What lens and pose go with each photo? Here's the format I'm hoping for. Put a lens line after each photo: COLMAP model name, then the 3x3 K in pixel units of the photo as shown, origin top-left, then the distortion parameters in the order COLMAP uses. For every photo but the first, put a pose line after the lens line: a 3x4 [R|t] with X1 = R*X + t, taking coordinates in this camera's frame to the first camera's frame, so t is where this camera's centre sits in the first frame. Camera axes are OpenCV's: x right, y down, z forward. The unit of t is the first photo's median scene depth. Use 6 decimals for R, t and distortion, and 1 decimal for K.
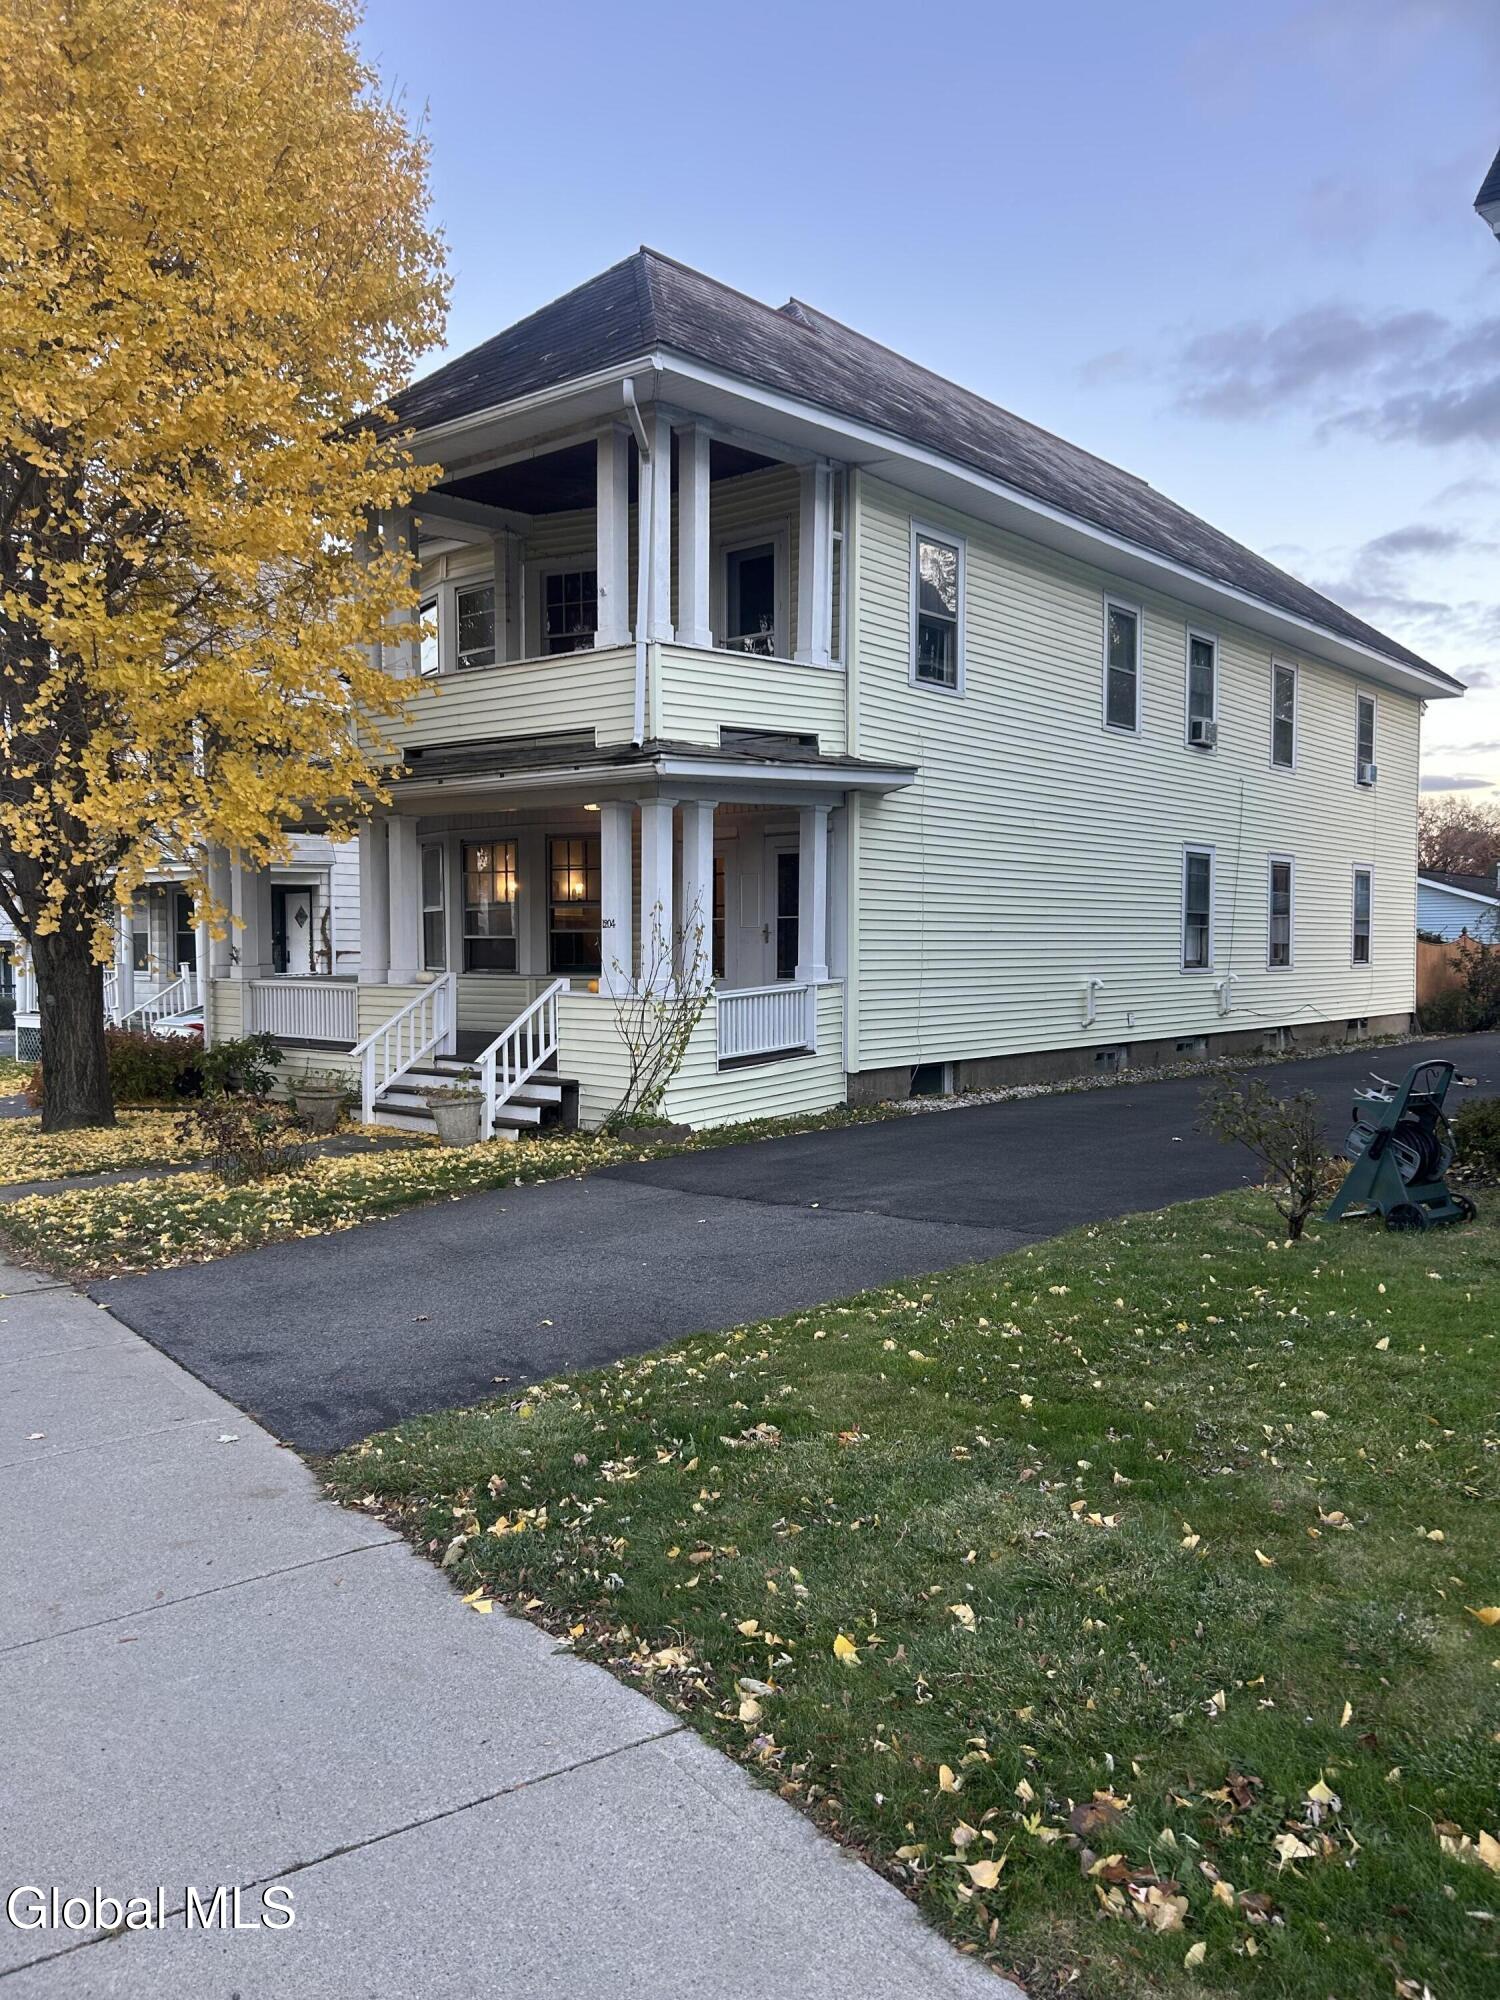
lens RADIAL K [[1507.2, 0, 752.3], [0, 1507.2, 1001.6], [0, 0, 1]] dist [0.059475, -0.056255]
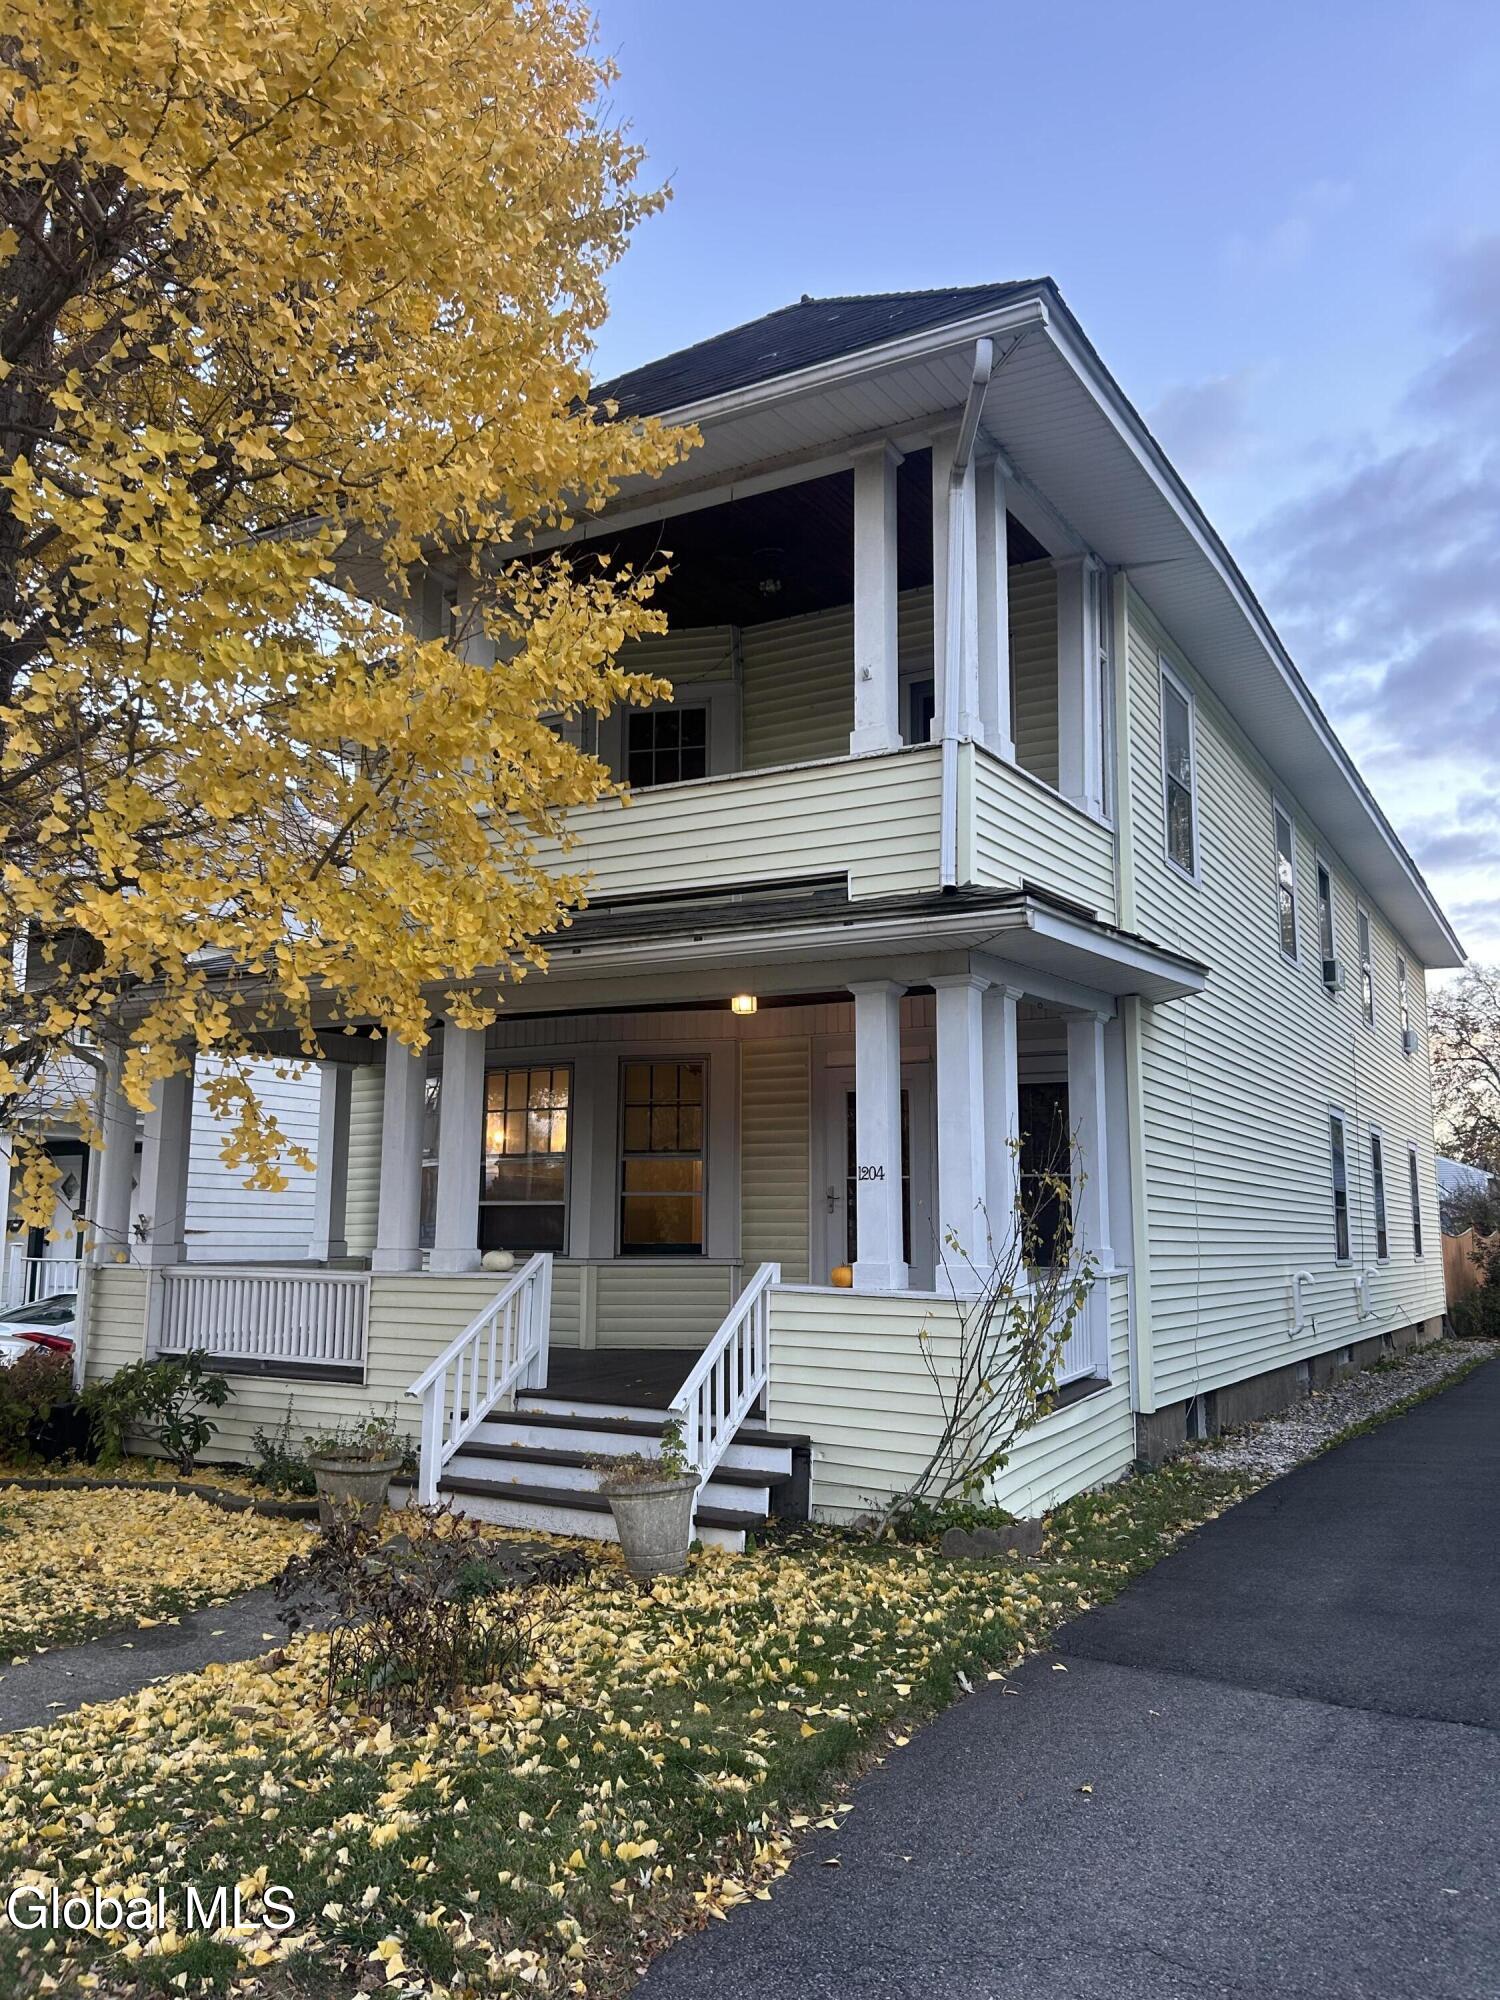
lens RADIAL K [[1507.2, 0, 755.5], [0, 1507.2, 996.7], [0, 0, 1]] dist [0.059475, -0.056255]
pose [[0.985566, 0.036186, 0.165378, -0.231302], [-0.003716, 0.981277, -0.192564, -0.003529], [-0.169250, 0.189170, 0.967248, 0.362675]]
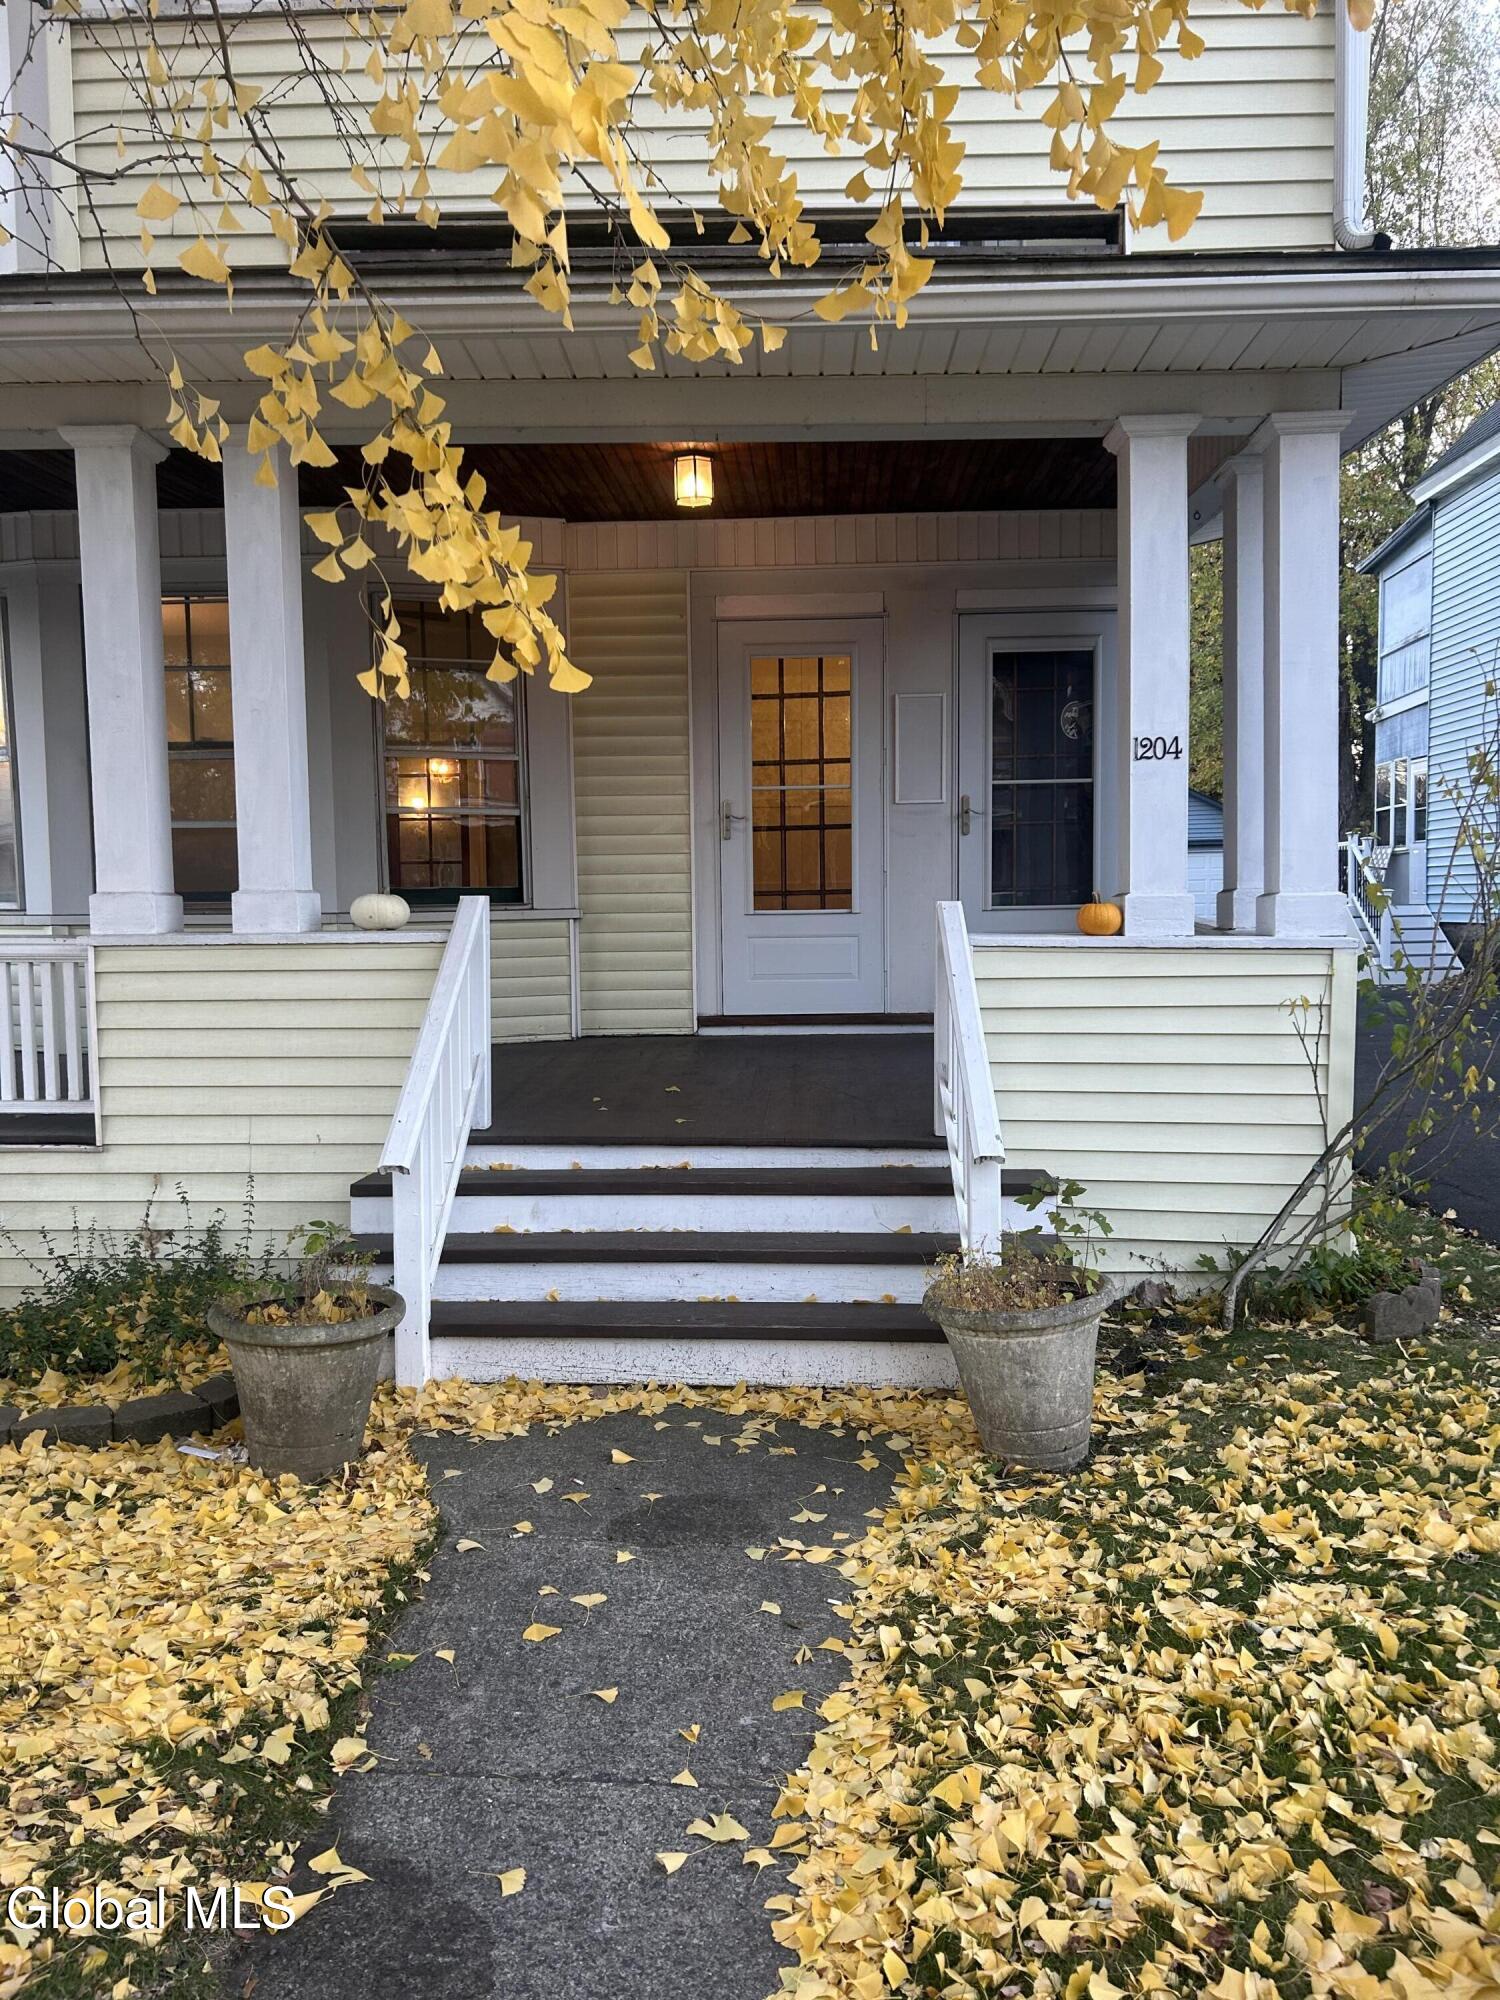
lens RADIAL K [[1507.2, 0, 749.2], [0, 1507.2, 1010.7], [0, 0, 1]] dist [0.059475, -0.056255]
pose [[0.793705, -0.032707, 0.607423, -0.381844], [0.030372, 0.999439, 0.014129, 0.004592], [-0.607545, 0.007235, 0.794253, 0.706600]]
